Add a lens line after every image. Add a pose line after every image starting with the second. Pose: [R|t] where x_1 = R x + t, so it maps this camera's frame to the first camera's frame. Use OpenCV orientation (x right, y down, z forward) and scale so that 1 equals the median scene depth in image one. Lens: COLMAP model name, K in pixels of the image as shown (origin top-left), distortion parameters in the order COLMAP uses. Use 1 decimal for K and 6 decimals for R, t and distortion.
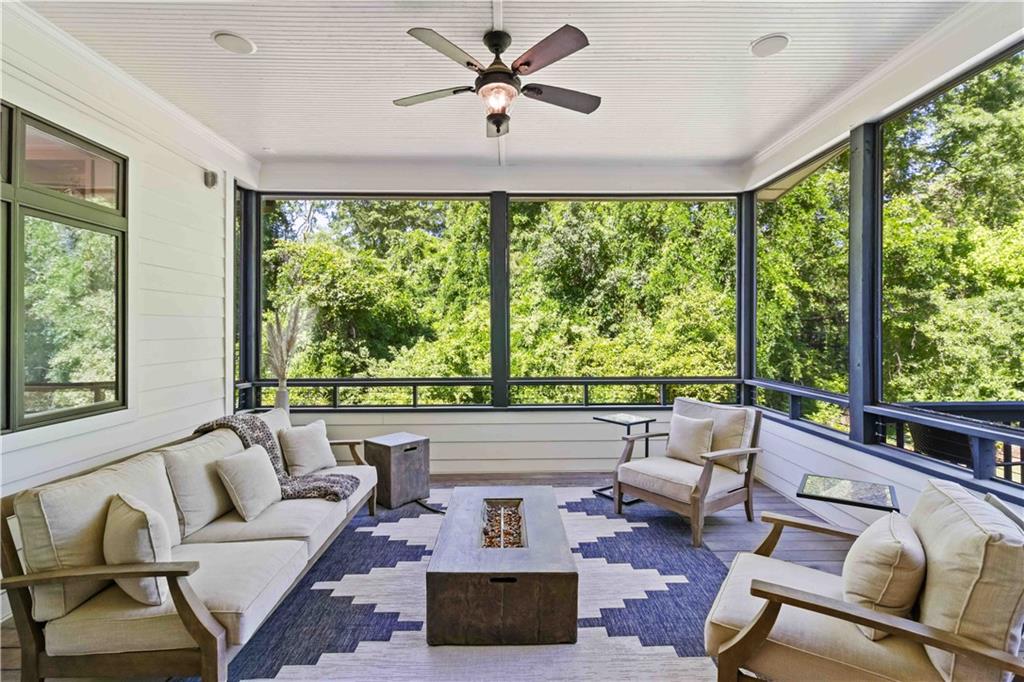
lens RADIAL K [[485.9, 0, 513.7], [0, 485.9, 321.0], [0, 0, 1]] dist [0.005947, 0.002786]
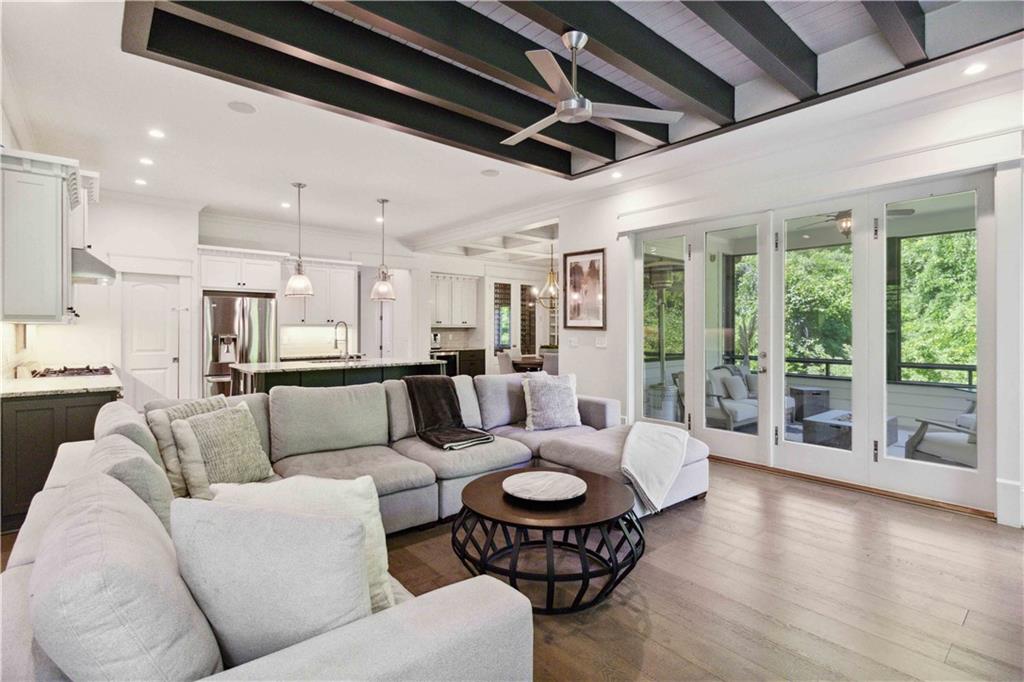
lens RADIAL K [[485.9, 0, 521.9], [0, 485.9, 326.9], [0, 0, 1]] dist [0.005947, 0.002786]
pose [[0.646533, 0.001517, -0.762884, 0.104267], [0.008292, 0.999925, 0.009015, -0.003659], [0.762841, -0.012154, 0.646472, -0.230040]]
